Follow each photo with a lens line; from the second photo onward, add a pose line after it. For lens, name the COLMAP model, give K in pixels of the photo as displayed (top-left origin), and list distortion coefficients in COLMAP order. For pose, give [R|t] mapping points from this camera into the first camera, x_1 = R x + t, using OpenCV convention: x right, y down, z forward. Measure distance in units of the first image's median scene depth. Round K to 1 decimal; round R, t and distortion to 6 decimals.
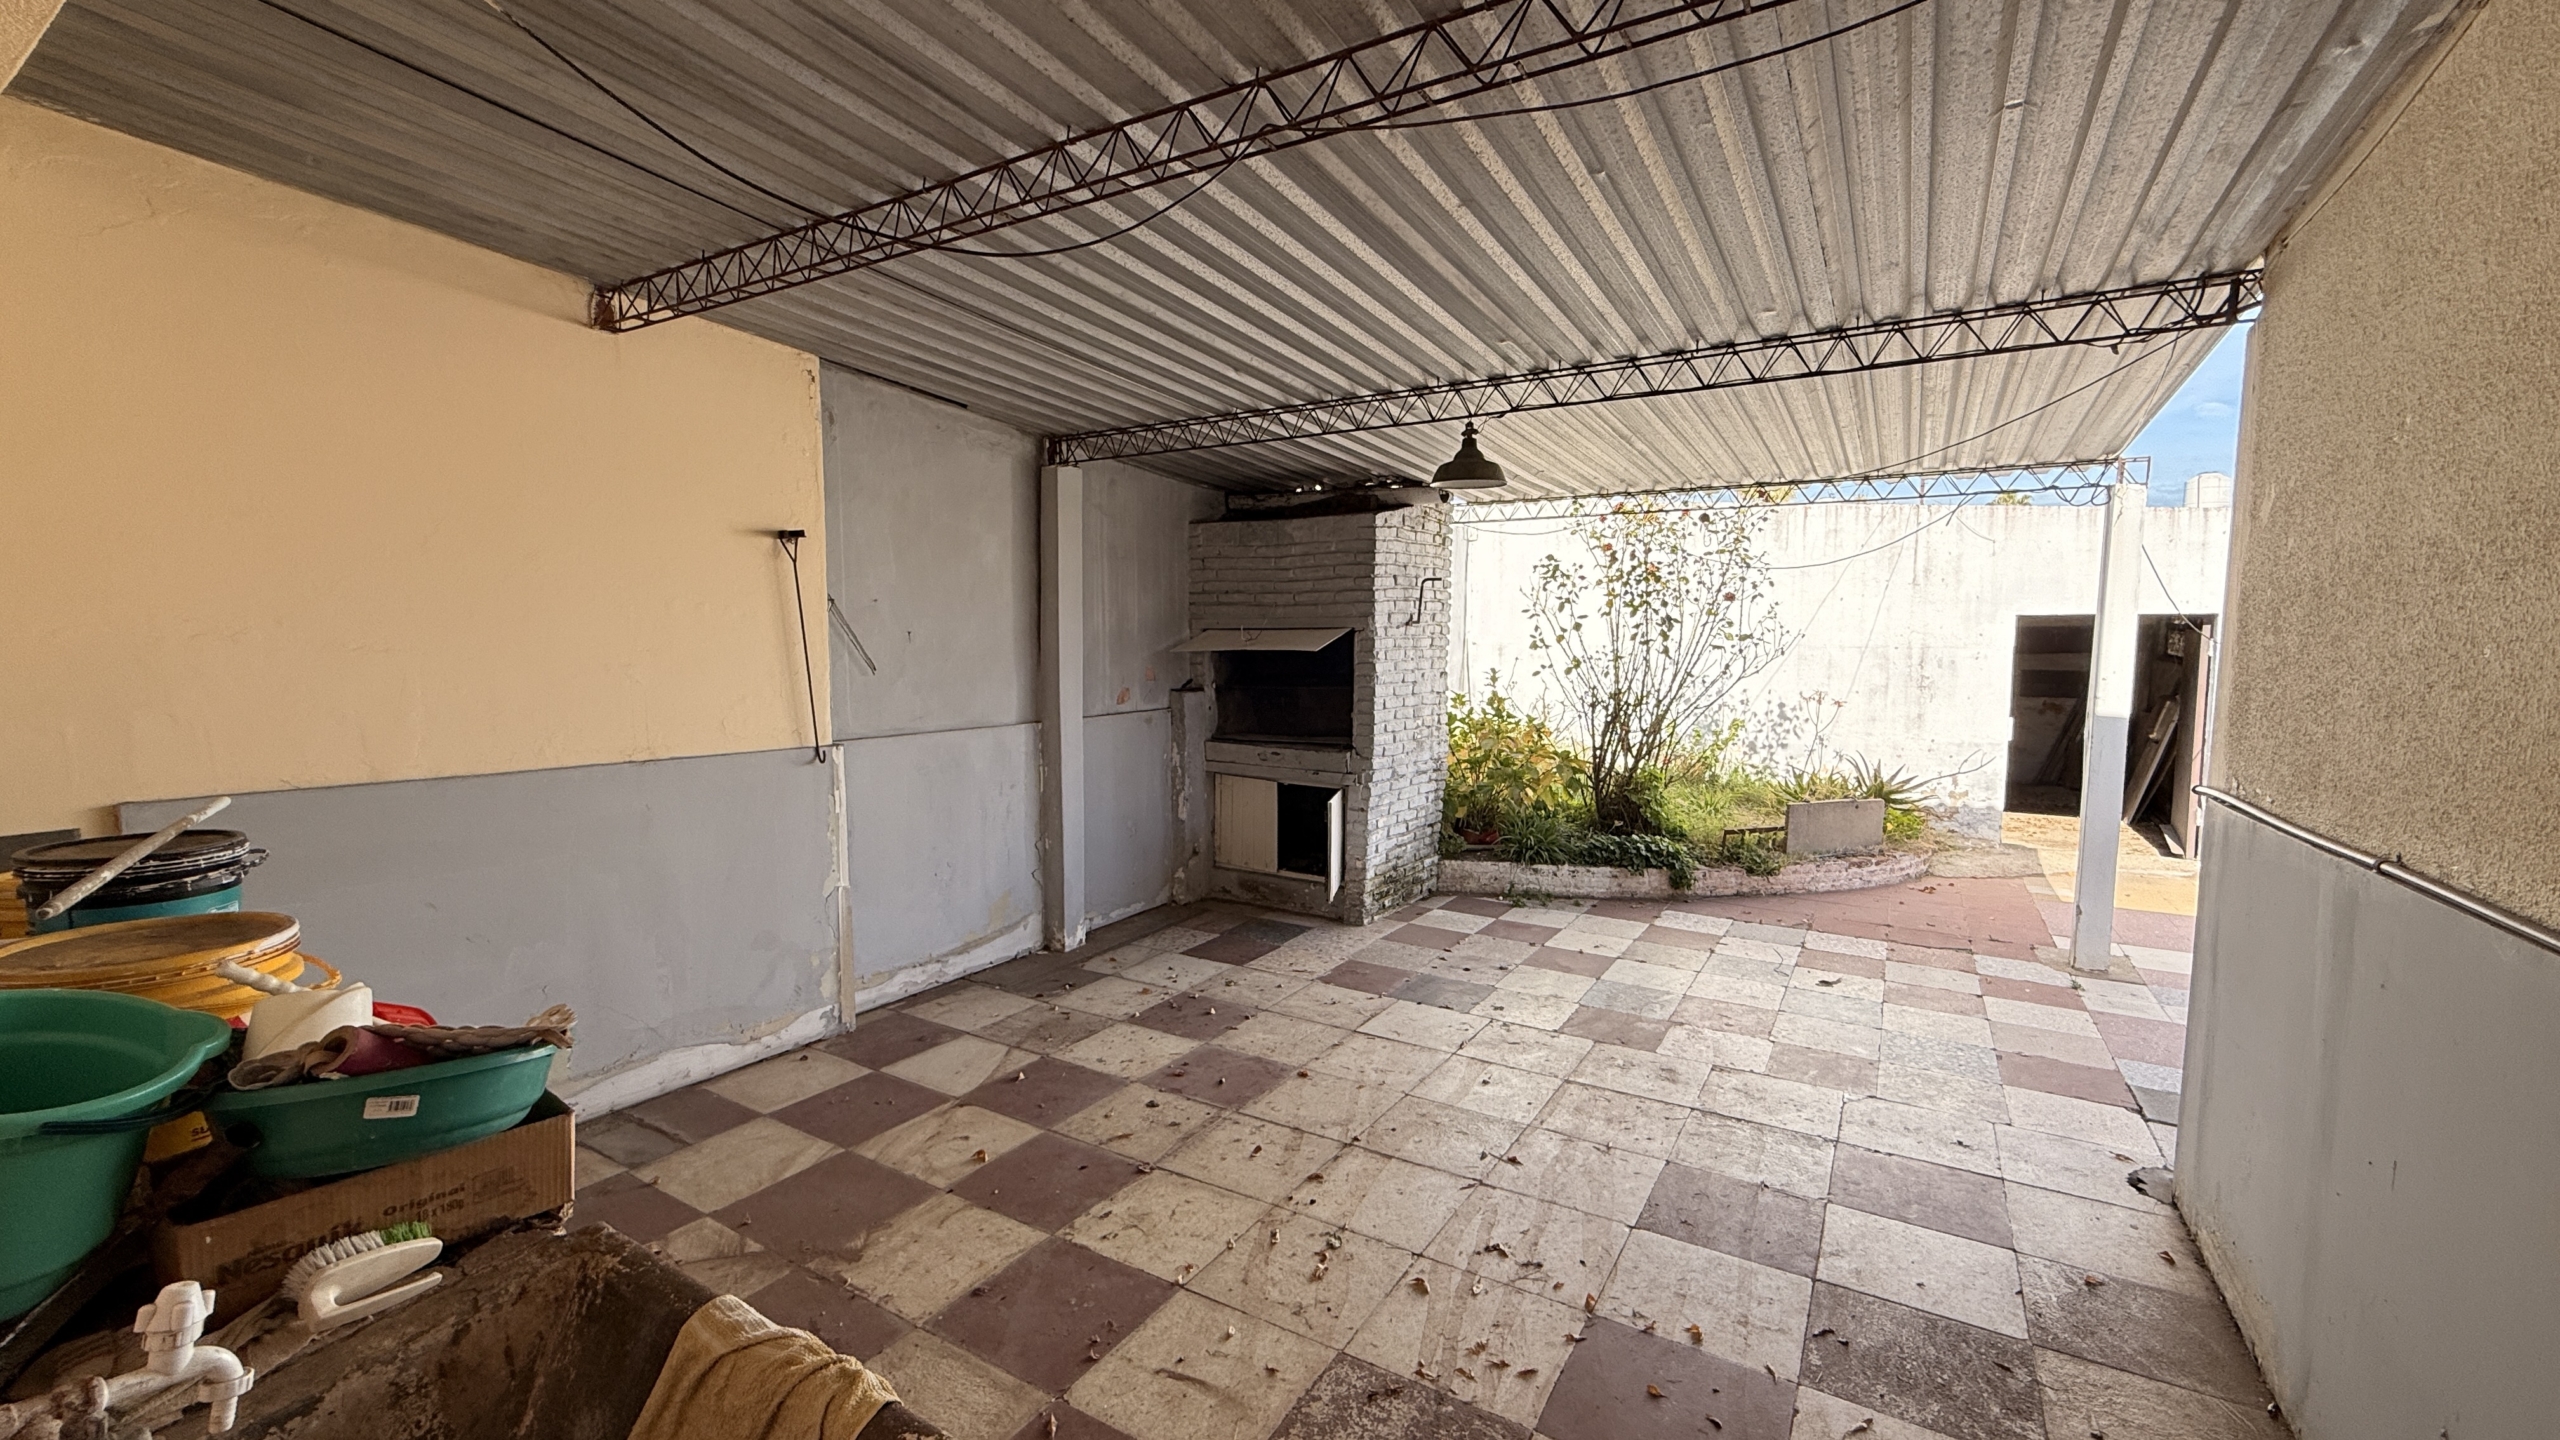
lens RADIAL K [[1015.7, 0, 1278.4], [0, 1015.7, 718.0], [0, 0, 1]] dist [-0.001053, -0.000755]
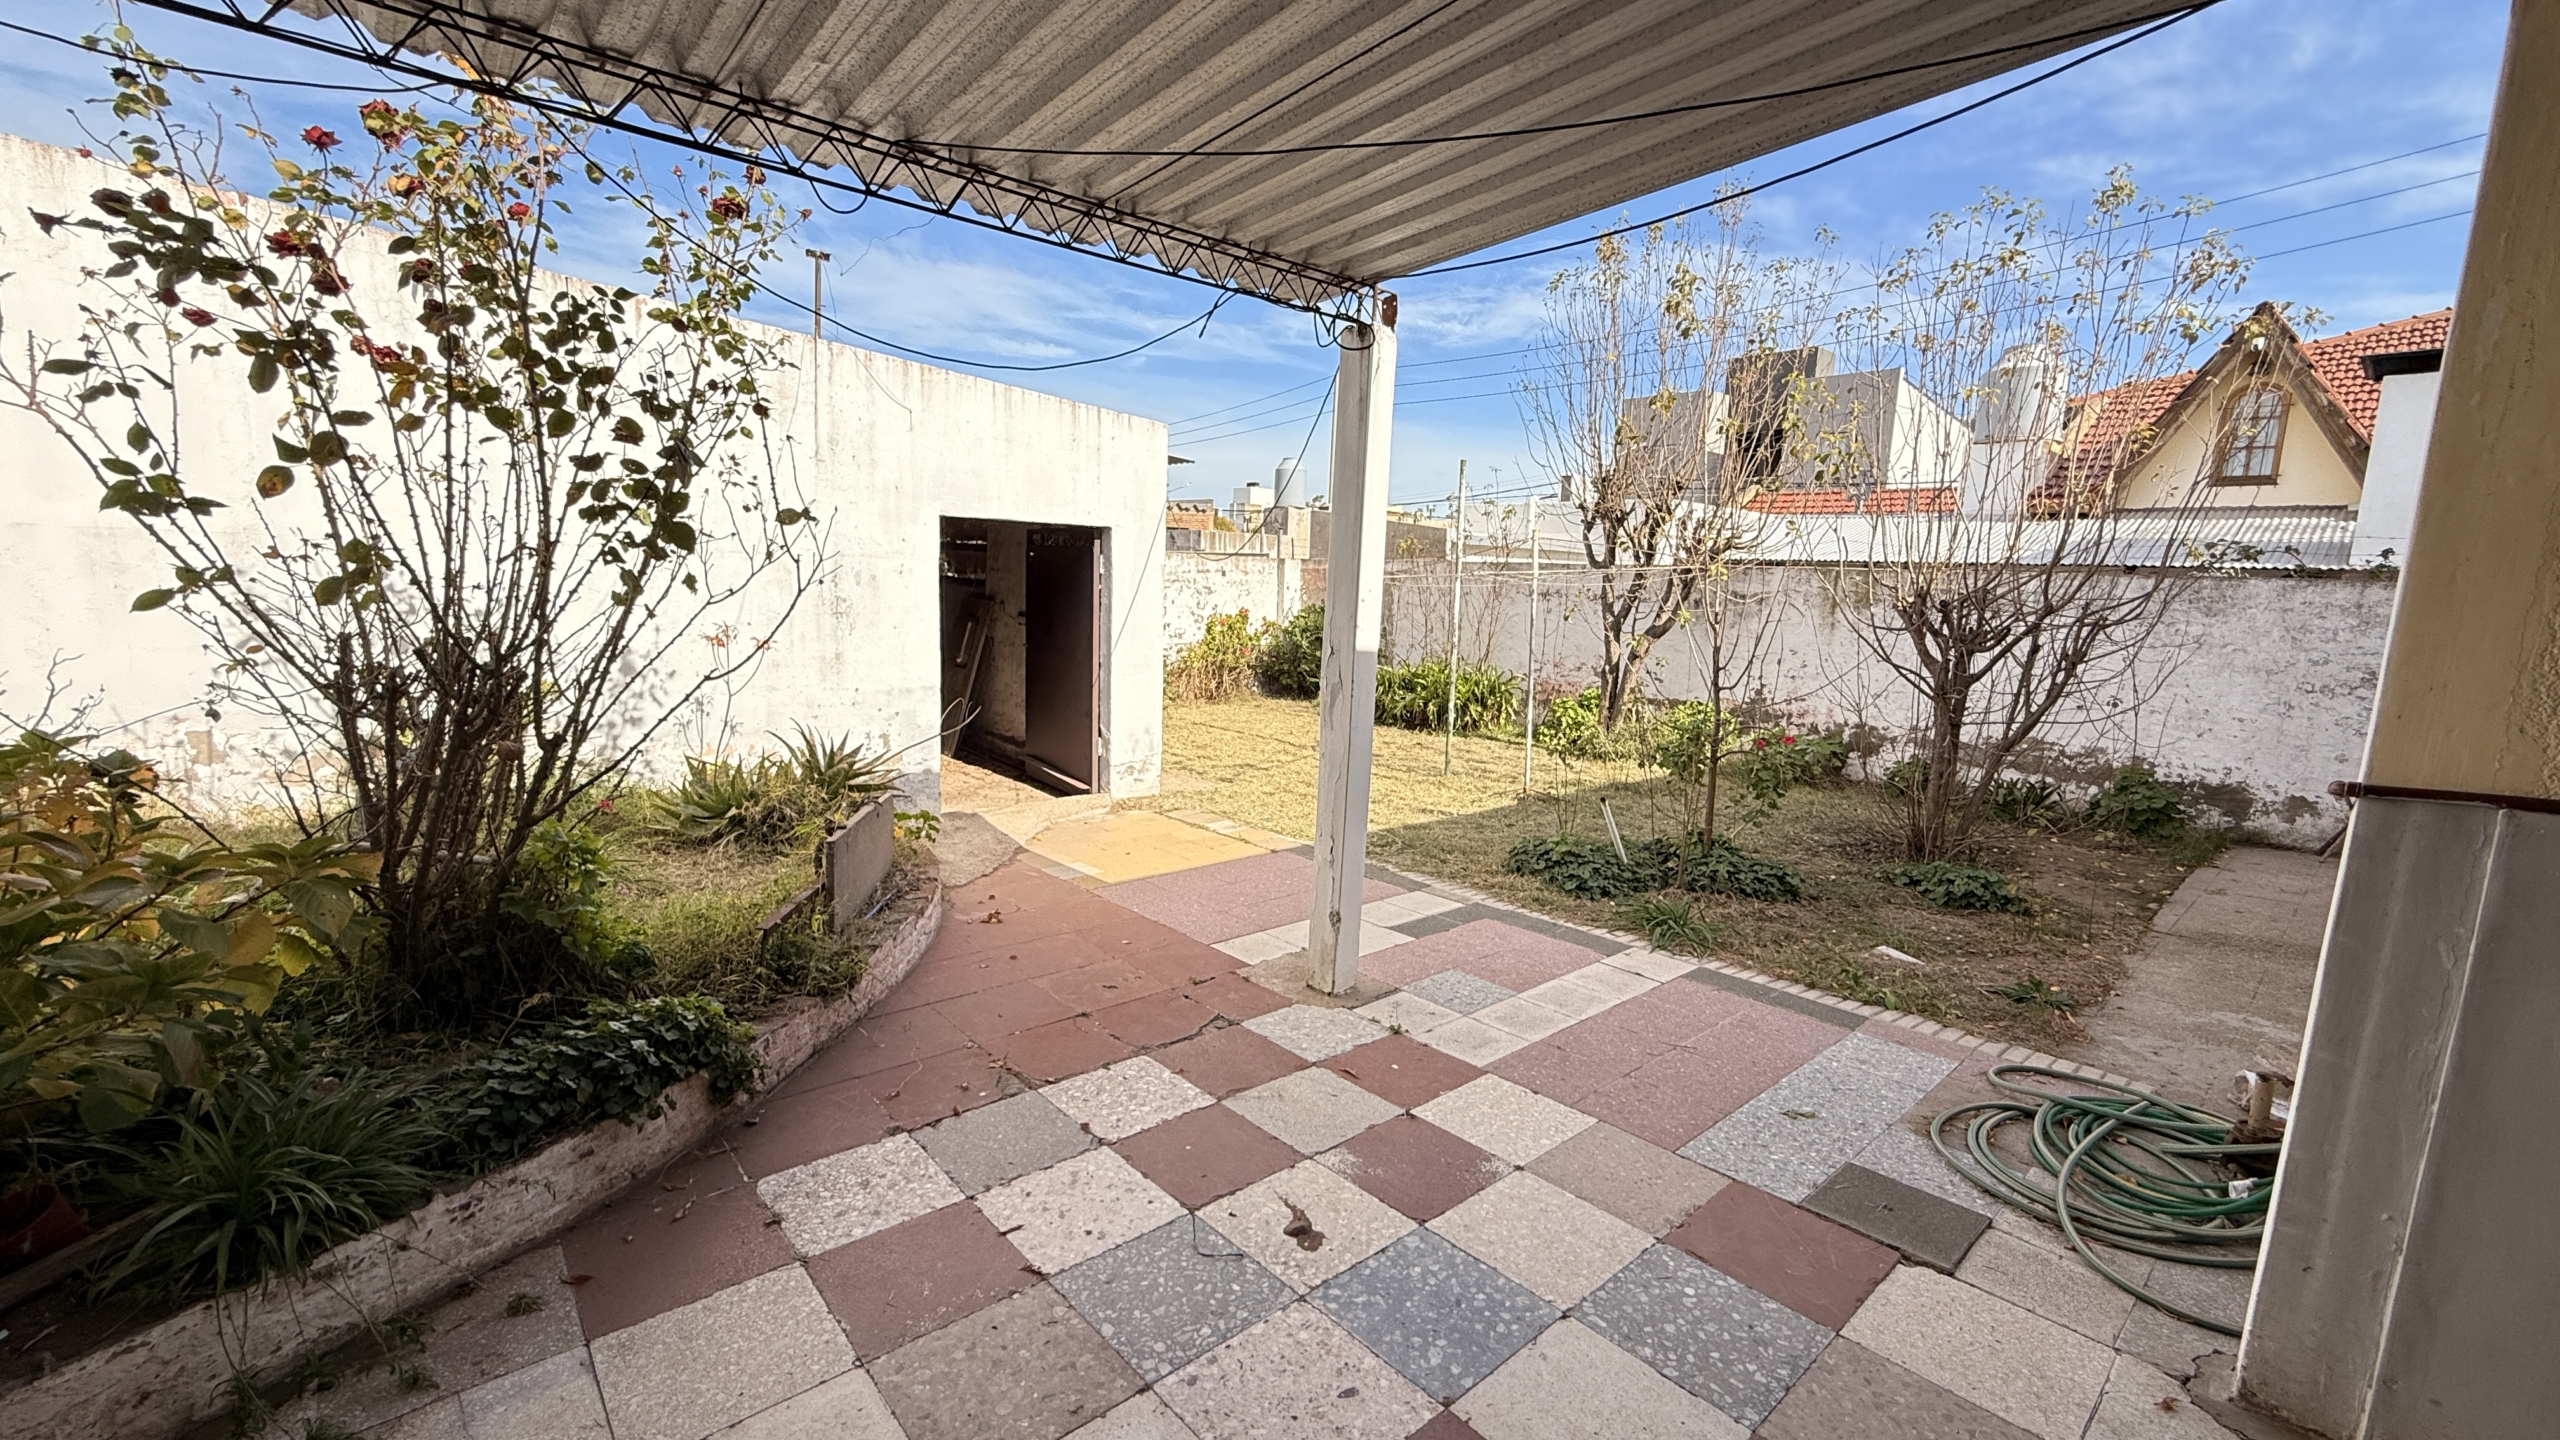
lens RADIAL K [[1015.7, 0, 1272.8], [0, 1015.7, 720.2], [0, 0, 1]] dist [-0.001053, -0.000755]
pose [[0.293812, -0.122557, 0.947974, 0.060910], [0.044032, 0.992429, 0.114657, -0.024978], [-0.954848, 0.008054, 0.296984, 0.525035]]
